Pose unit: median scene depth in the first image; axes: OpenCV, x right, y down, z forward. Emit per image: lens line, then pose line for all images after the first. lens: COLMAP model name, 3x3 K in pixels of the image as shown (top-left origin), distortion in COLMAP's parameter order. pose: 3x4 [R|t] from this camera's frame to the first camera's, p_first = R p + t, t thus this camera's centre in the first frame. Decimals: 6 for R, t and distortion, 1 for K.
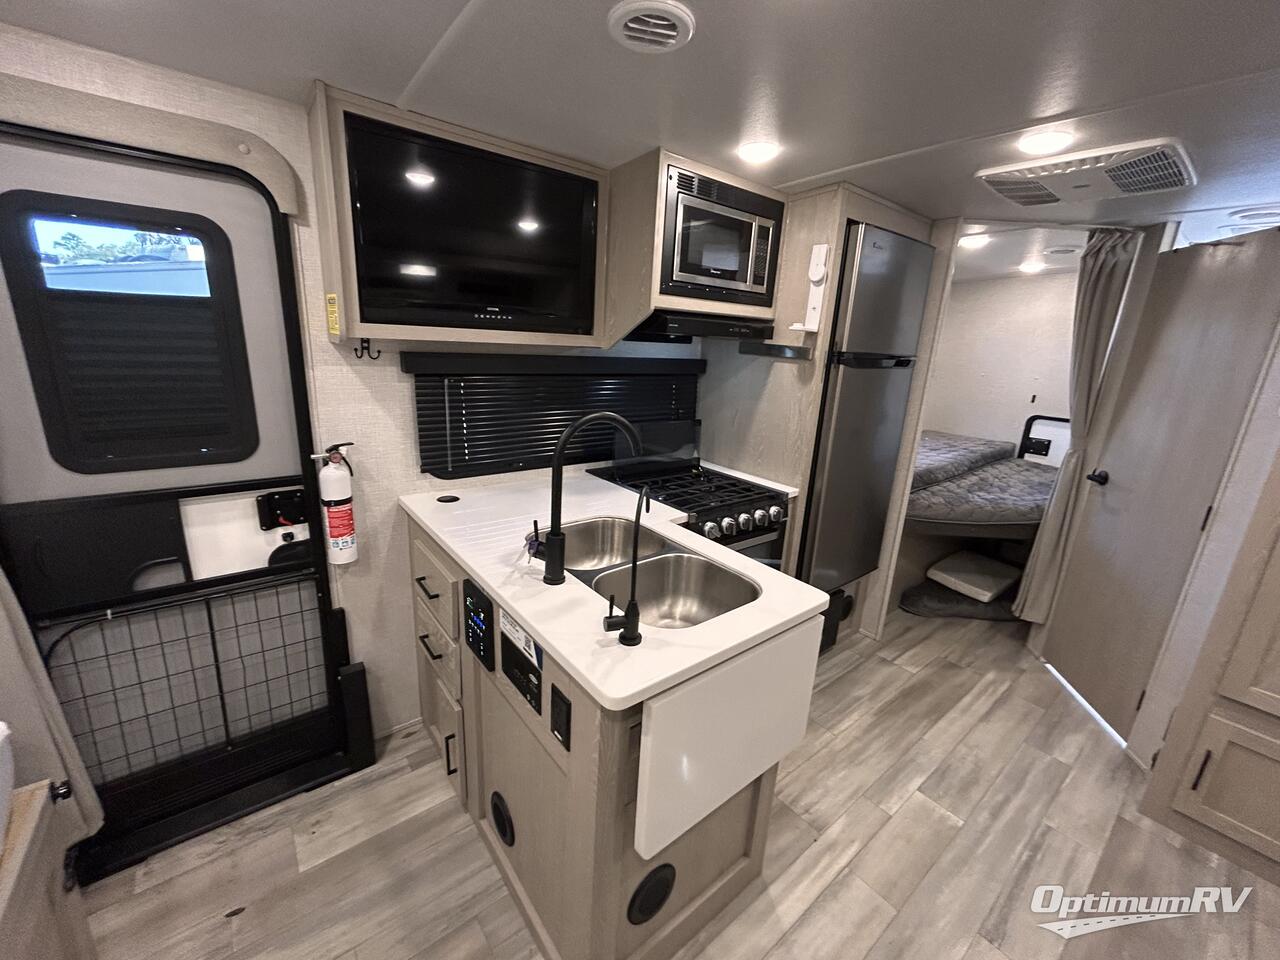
lens RADIAL K [[517.0, 0, 637.3], [0, 517.0, 477.5], [0, 0, 1]] dist [0.000918, 0.000025]
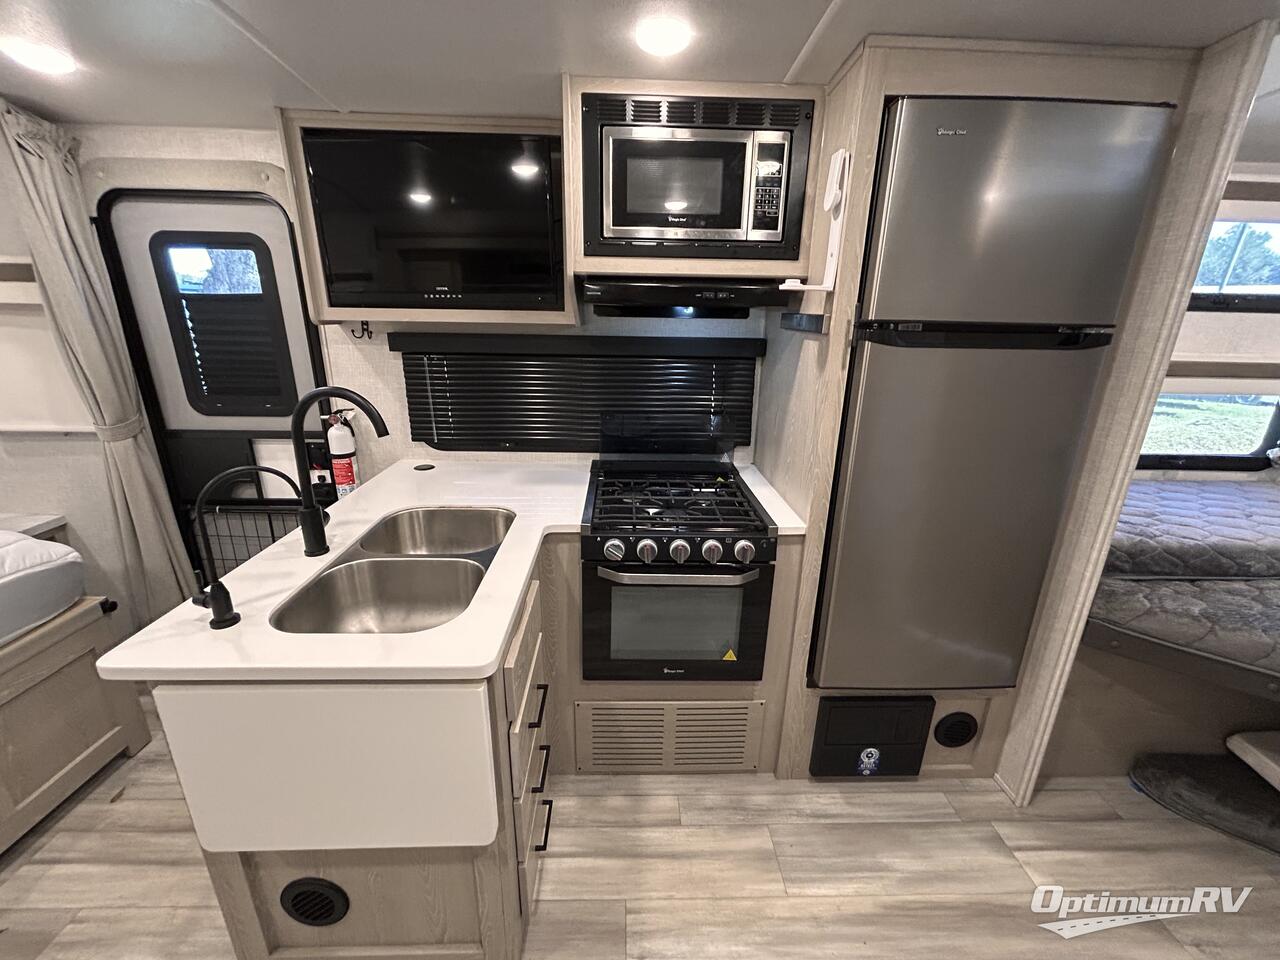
lens RADIAL K [[517.0, 0, 635.0], [0, 517.0, 478.8], [0, 0, 1]] dist [0.000918, 0.000025]
pose [[0.797405, 0.143979, -0.586016, 0.523346], [-0.132578, 0.989192, 0.062634, -0.051332], [0.588700, 0.027748, 0.807875, 0.311400]]
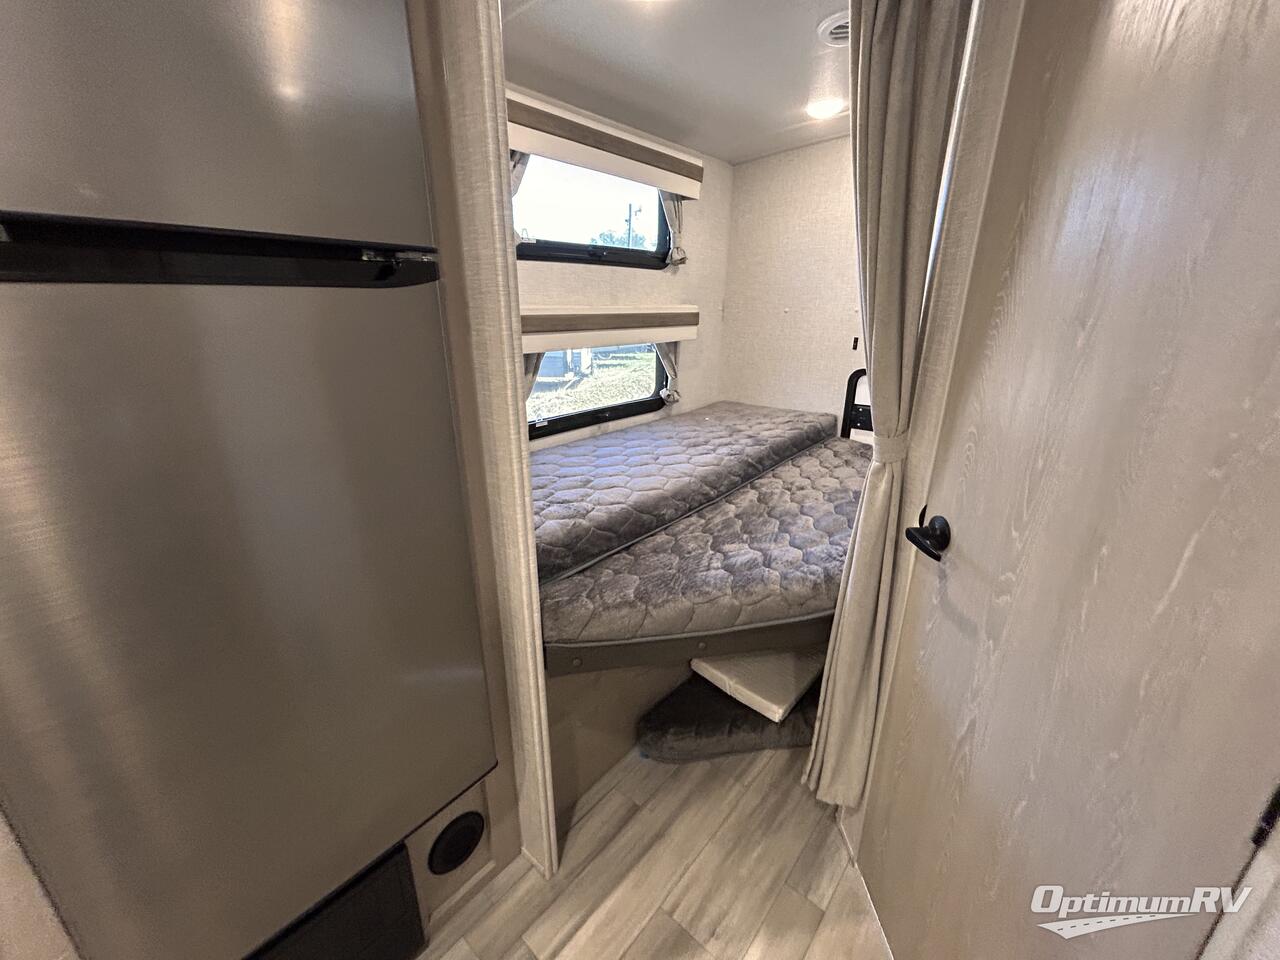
lens RADIAL K [[517.0, 0, 641.1], [0, 517.0, 475.7], [0, 0, 1]] dist [0.000918, 0.000025]
pose [[0.981744, -0.104608, 0.158857, 0.656790], [0.093477, 0.992715, 0.076015, -0.108003], [-0.165652, -0.059777, 0.984371, 0.690084]]
